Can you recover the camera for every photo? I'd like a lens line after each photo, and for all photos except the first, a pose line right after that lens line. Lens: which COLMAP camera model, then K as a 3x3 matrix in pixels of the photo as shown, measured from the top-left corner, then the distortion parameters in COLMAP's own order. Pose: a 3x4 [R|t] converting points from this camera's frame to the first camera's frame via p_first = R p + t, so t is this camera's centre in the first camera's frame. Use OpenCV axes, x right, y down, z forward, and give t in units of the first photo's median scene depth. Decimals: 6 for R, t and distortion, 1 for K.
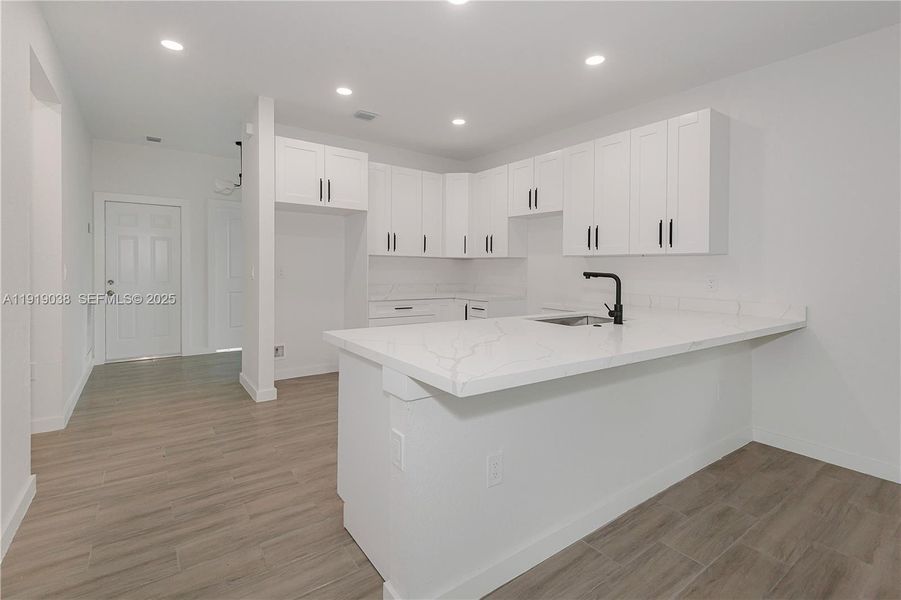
lens RADIAL K [[427.1, 0, 451.4], [0, 427.1, 274.5], [0, 0, 1]] dist [0.020432, -0.000158]
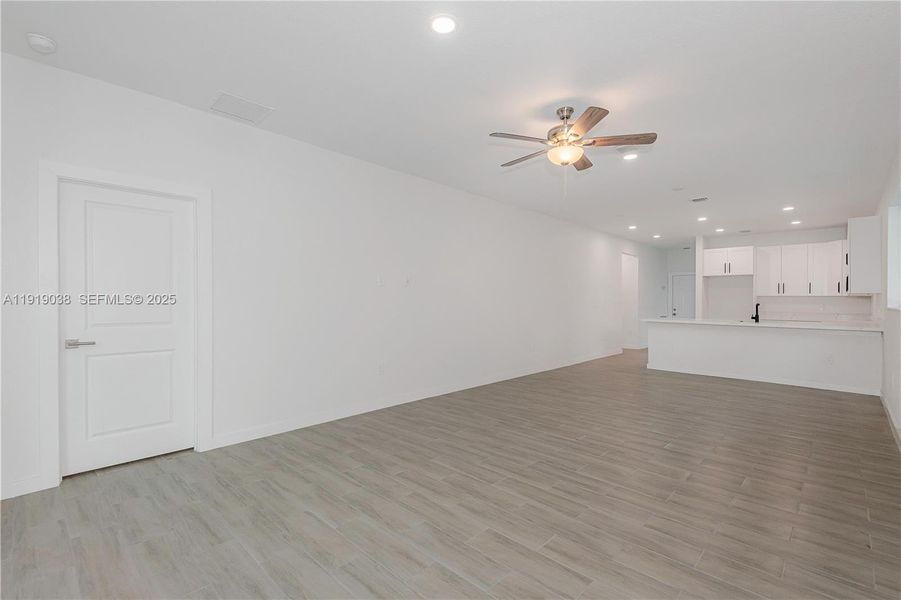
lens RADIAL K [[407.1, 0, 458.0], [0, 407.1, 295.0], [0, 0, 1]] dist [0.000358, -0.000486]
pose [[0.208970, -0.024188, -0.977623, 1.377317], [-0.029784, 0.999073, -0.031085, 0.050012], [0.977468, 0.035614, 0.208056, -0.756793]]
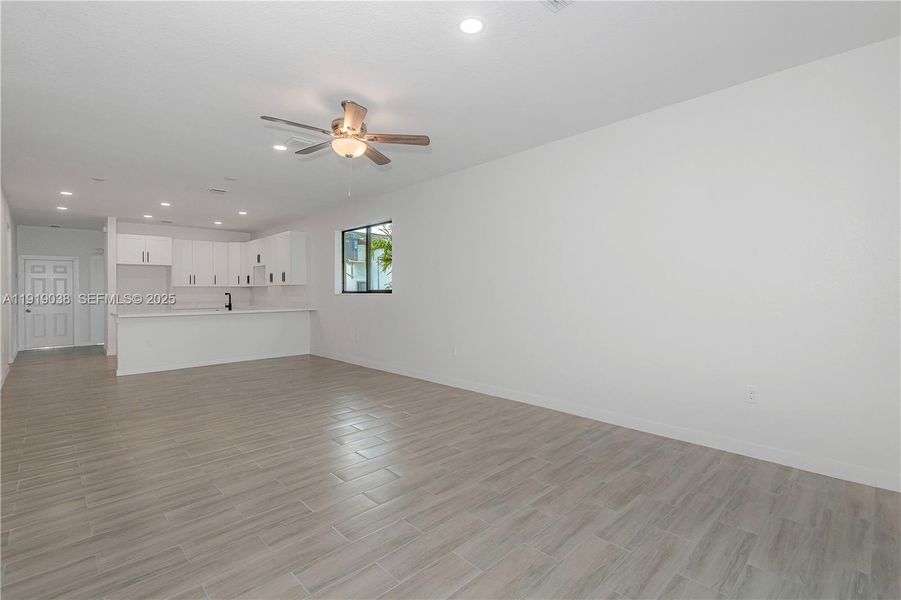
lens RADIAL K [[407.1, 0, 458.0], [0, 407.1, 295.0], [0, 0, 1]] dist [0.000358, -0.000486]
pose [[0.985752, -0.025409, 0.166277, 0.825039], [0.027309, 0.999585, -0.009147, 0.049832], [-0.165976, 0.013557, 0.986037, -1.152050]]
